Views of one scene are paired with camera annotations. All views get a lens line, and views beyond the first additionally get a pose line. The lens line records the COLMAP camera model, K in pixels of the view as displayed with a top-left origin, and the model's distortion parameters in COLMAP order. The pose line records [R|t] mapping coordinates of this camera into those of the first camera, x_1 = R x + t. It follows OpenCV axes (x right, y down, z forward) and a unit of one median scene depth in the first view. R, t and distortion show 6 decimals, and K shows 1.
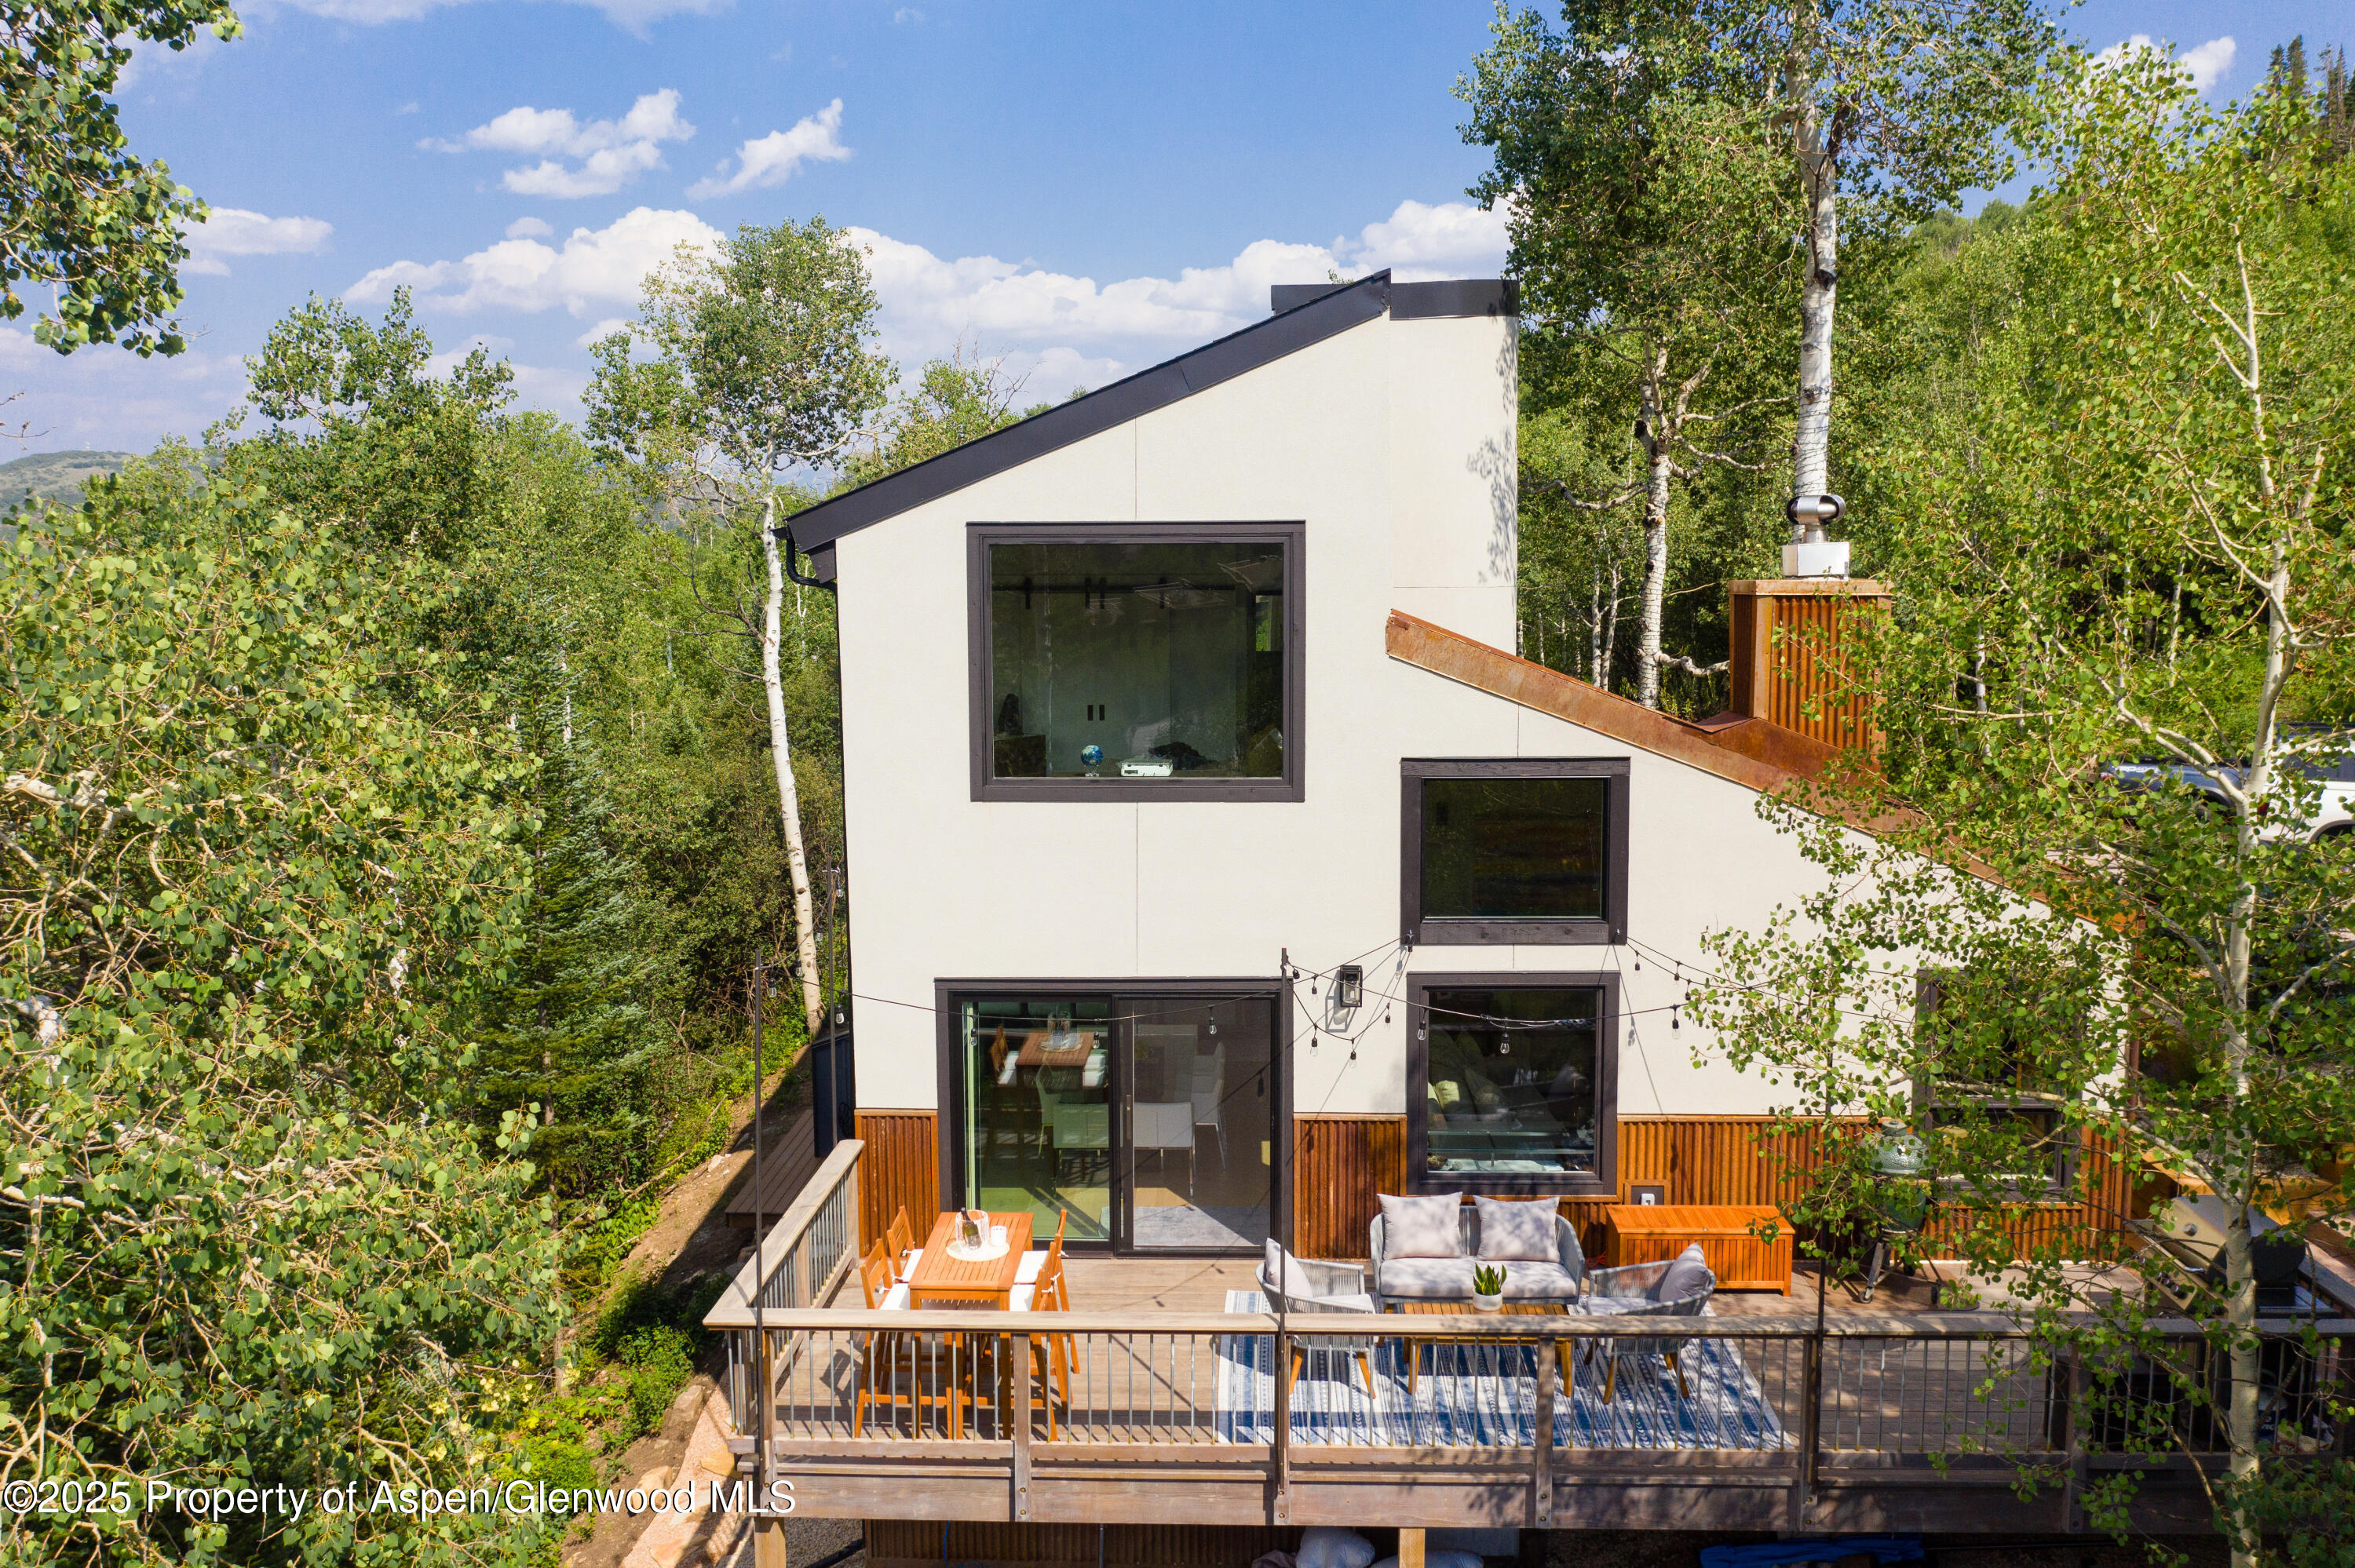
lens RADIAL K [[1845.0, 0, 1214.4], [0, 1845.0, 783.0], [0, 0, 1]] dist [-0.028507, 0.002802]
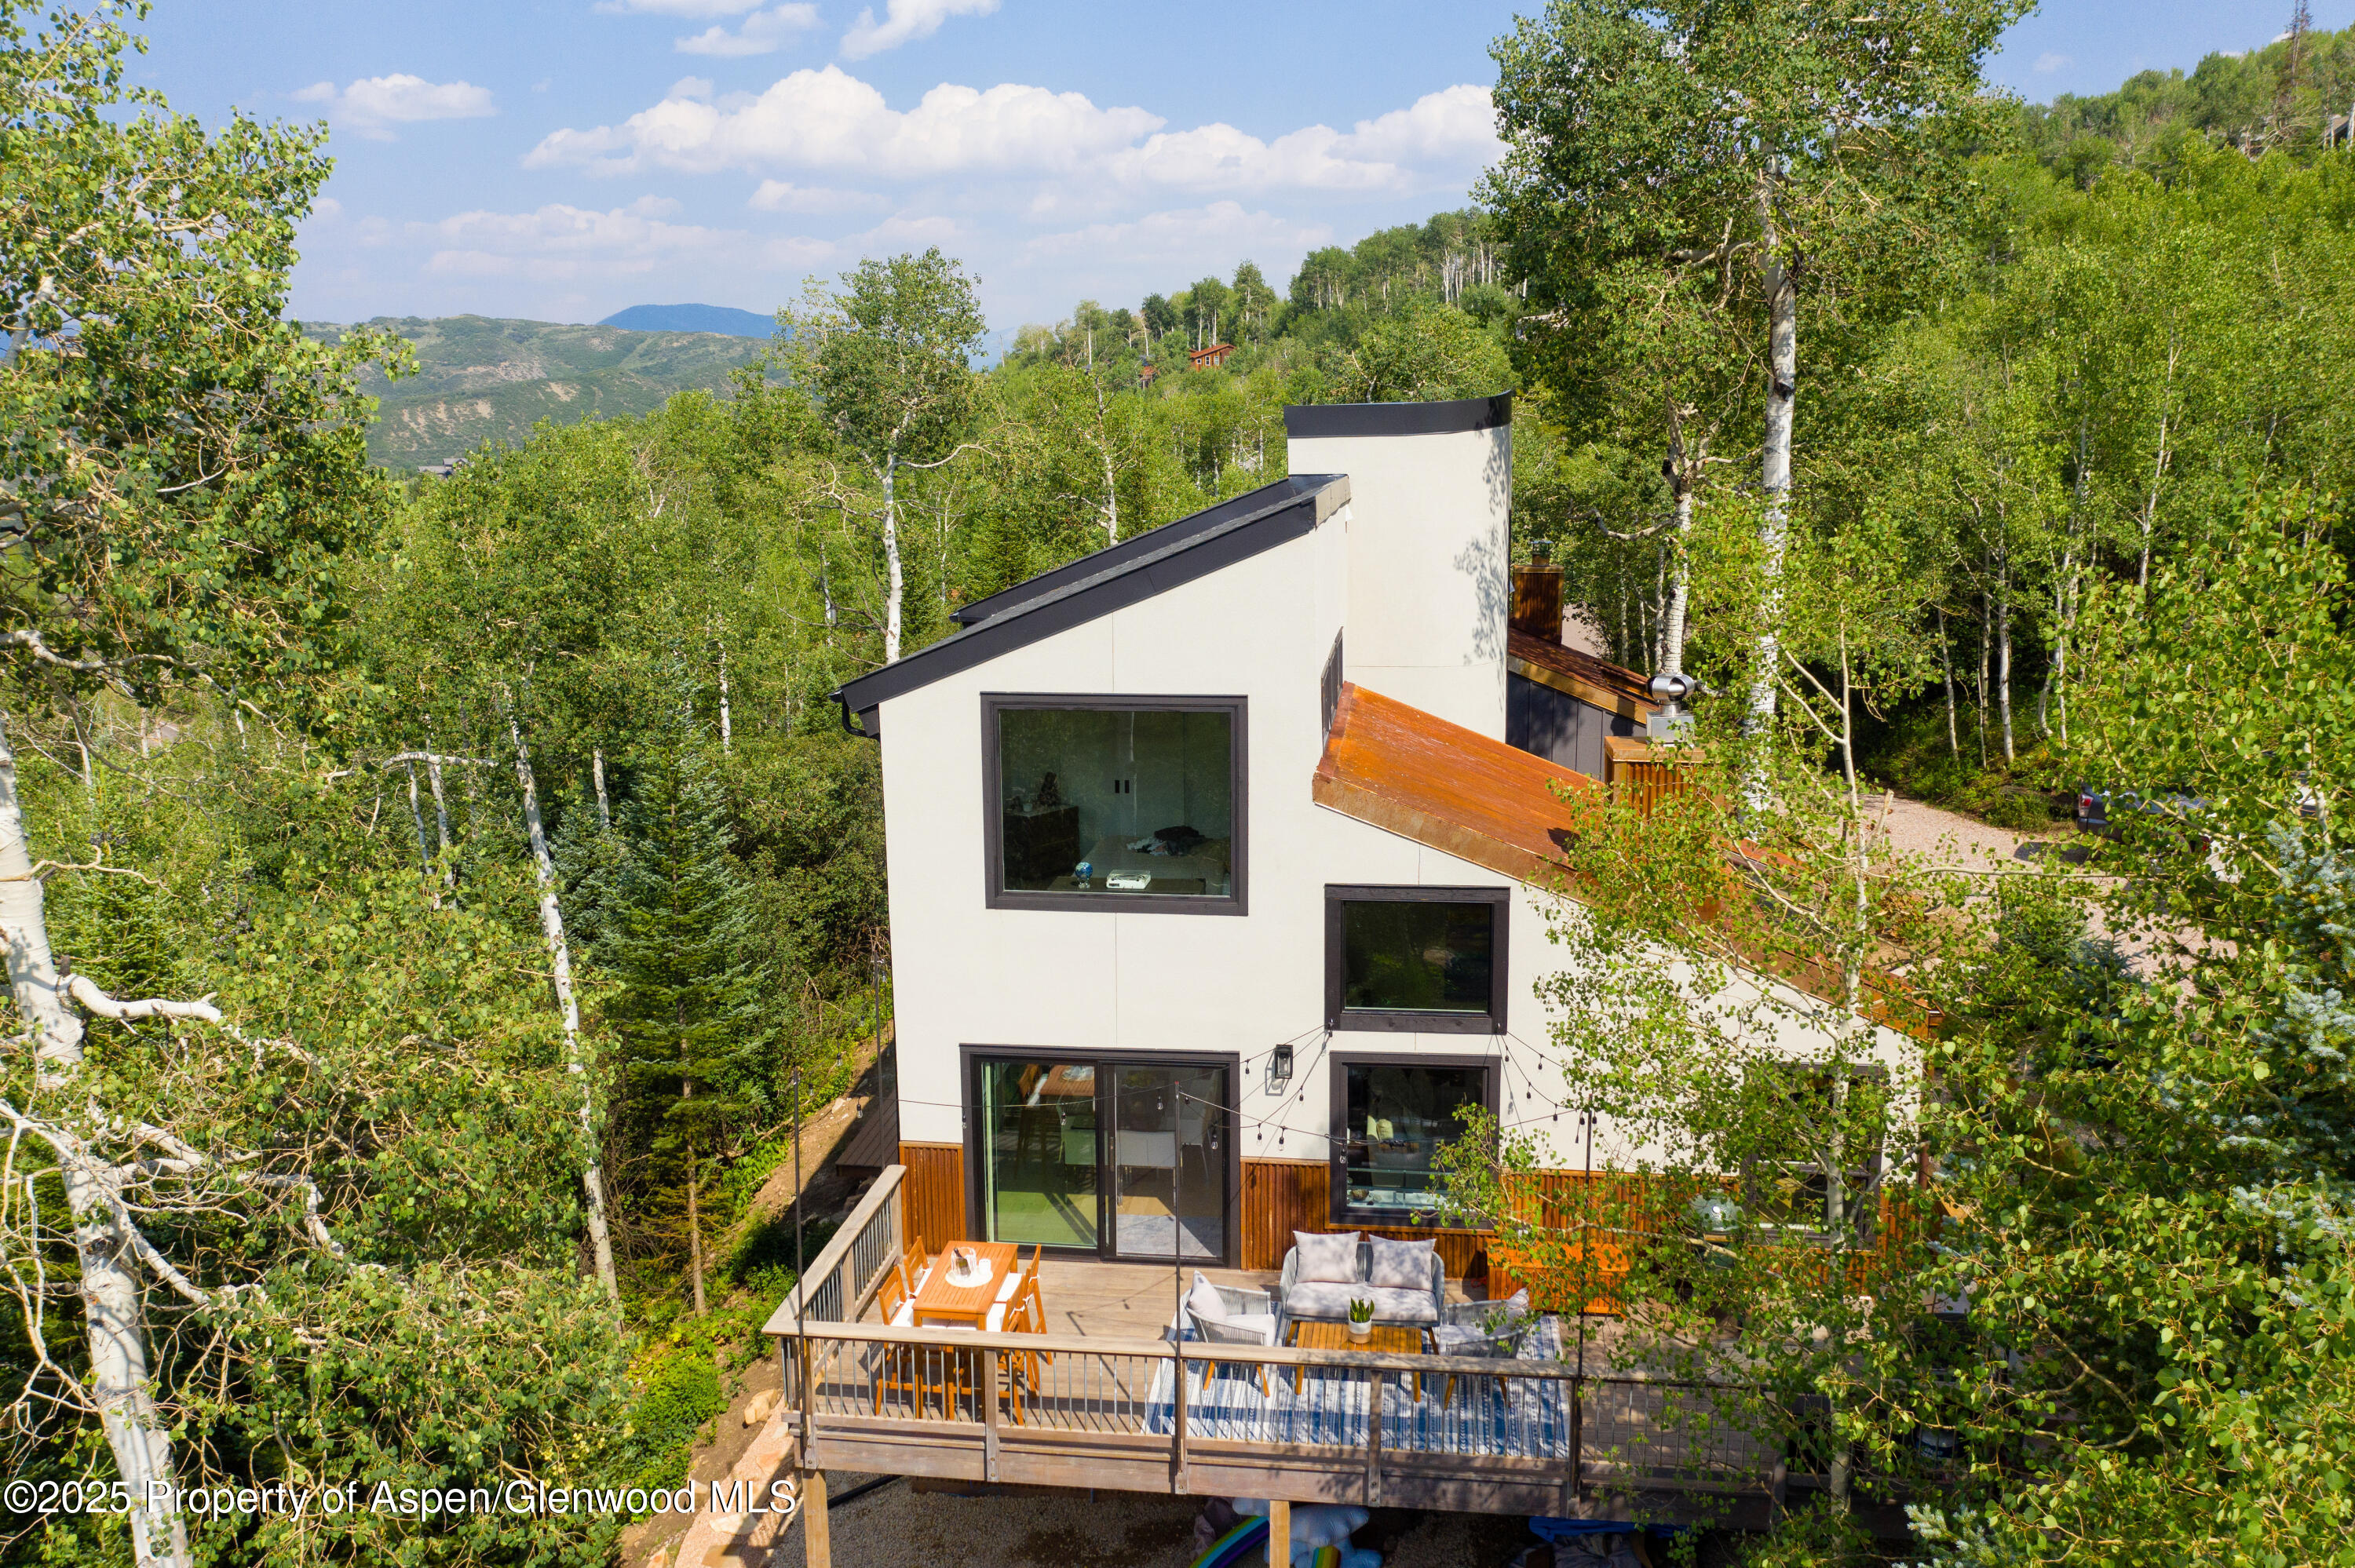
lens RADIAL K [[1845.0, 0, 1214.4], [0, 1845.0, 783.0], [0, 0, 1]] dist [-0.028507, 0.002802]
pose [[0.995723, 0.015729, -0.091043, 0.139999], [-0.009160, 0.997354, 0.072124, -0.171292], [0.091937, -0.070981, 0.993232, -0.240184]]
